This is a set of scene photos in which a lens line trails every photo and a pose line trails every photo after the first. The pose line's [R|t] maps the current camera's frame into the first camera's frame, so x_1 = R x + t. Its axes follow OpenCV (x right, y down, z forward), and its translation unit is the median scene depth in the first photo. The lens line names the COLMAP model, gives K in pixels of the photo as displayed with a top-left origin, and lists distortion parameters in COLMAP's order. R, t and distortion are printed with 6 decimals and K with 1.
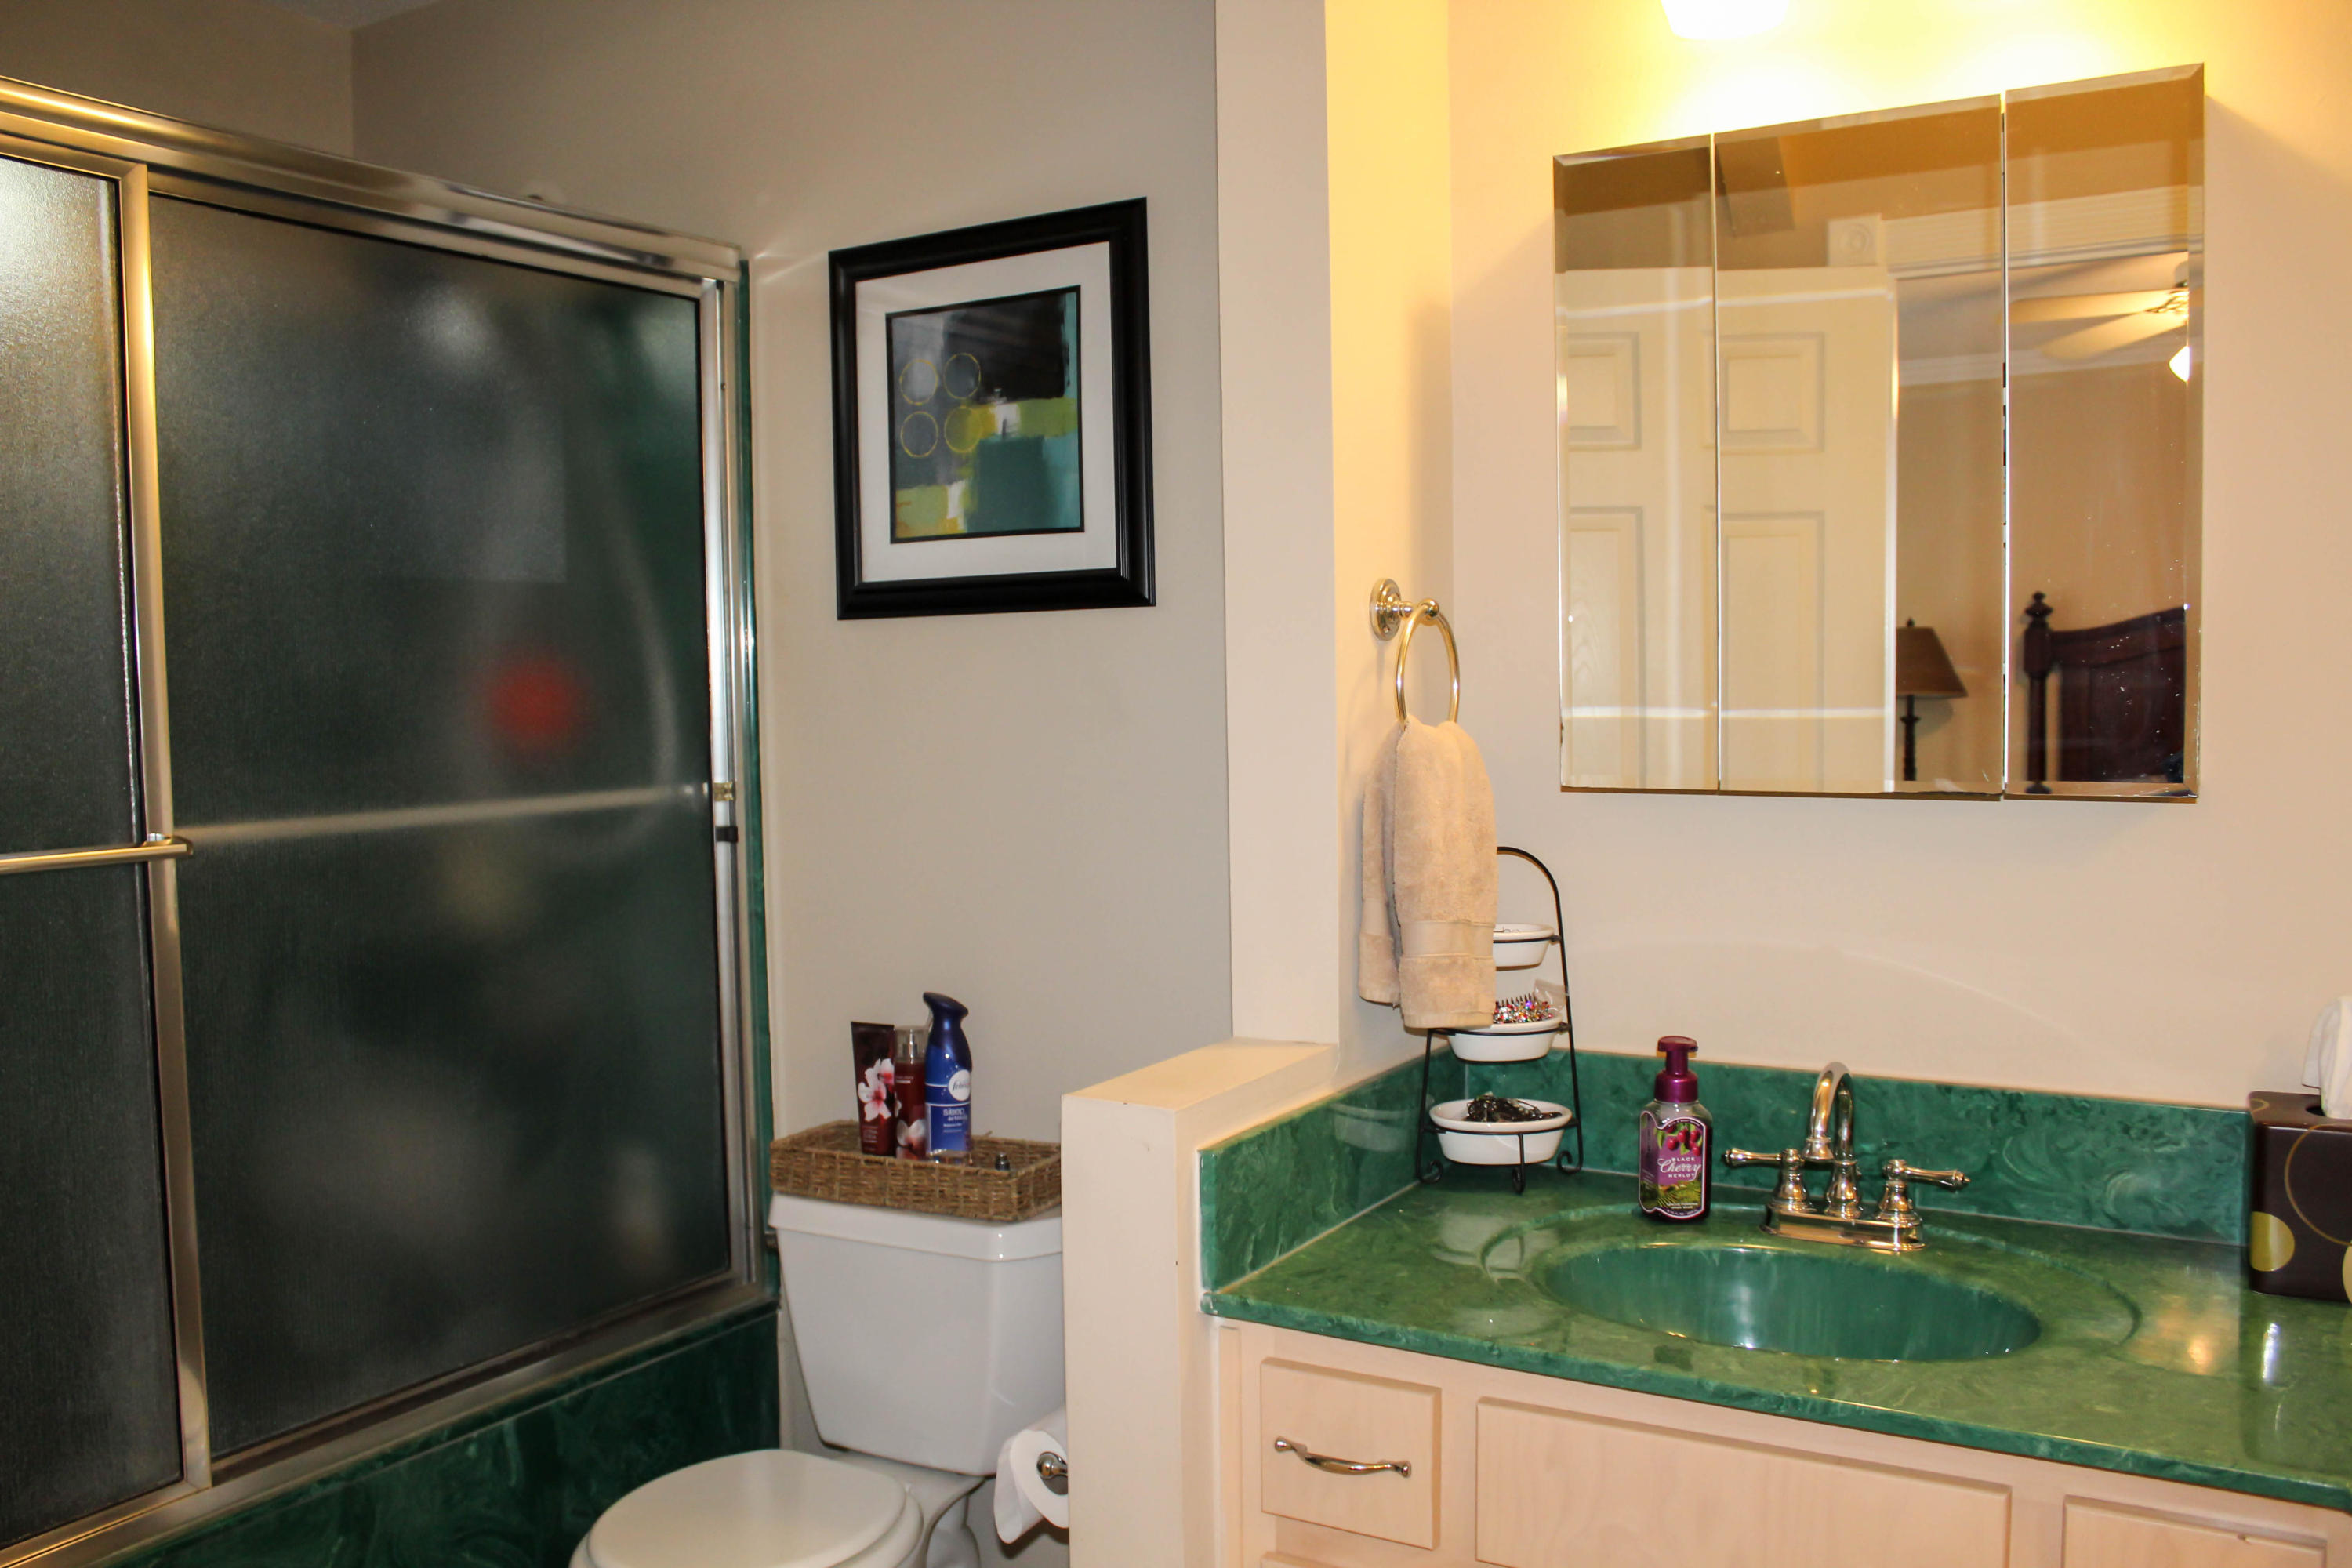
lens RADIAL K [[1946.3, 0, 1161.8], [0, 1946.3, 799.3], [0, 0, 1]] dist [-0.160633, 0.142816]
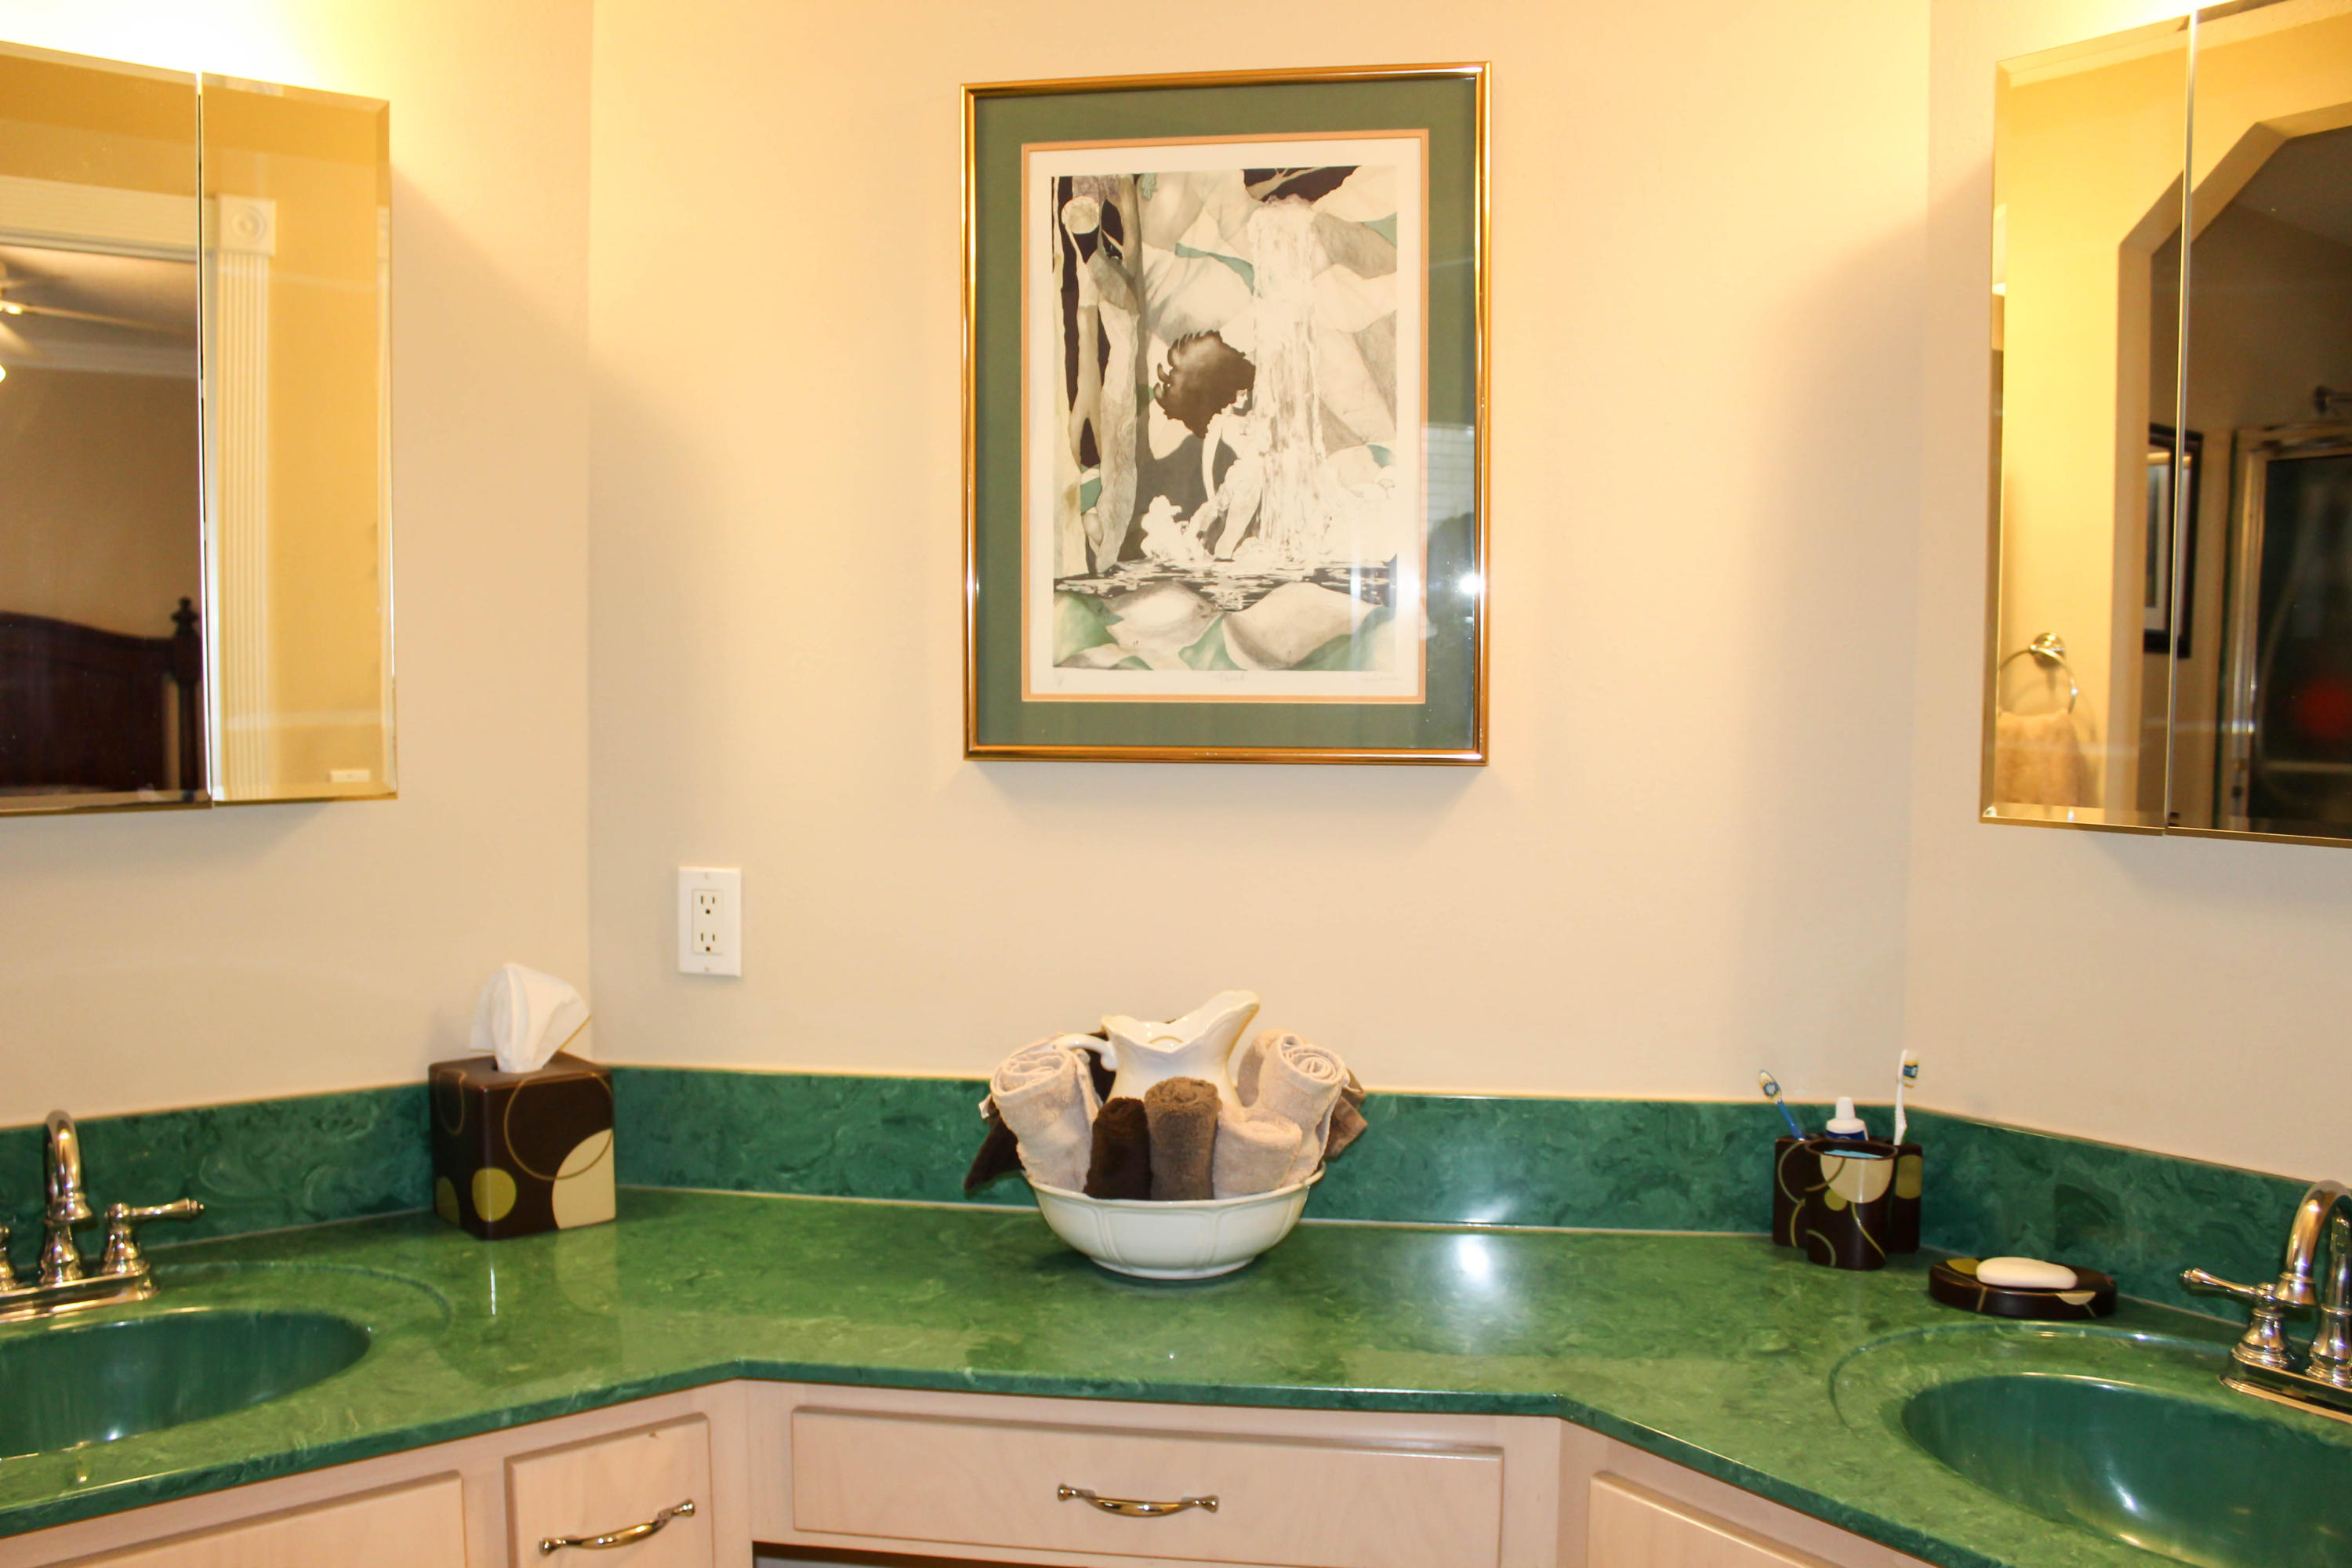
lens RADIAL K [[1946.3, 0, 1161.8], [0, 1946.3, 799.3], [0, 0, 1]] dist [-0.160633, 0.142816]
pose [[0.374054, -0.051824, 0.925958, -0.255927], [0.053277, 0.997989, 0.034334, -0.010897], [-0.925876, 0.036489, 0.376062, 0.182620]]
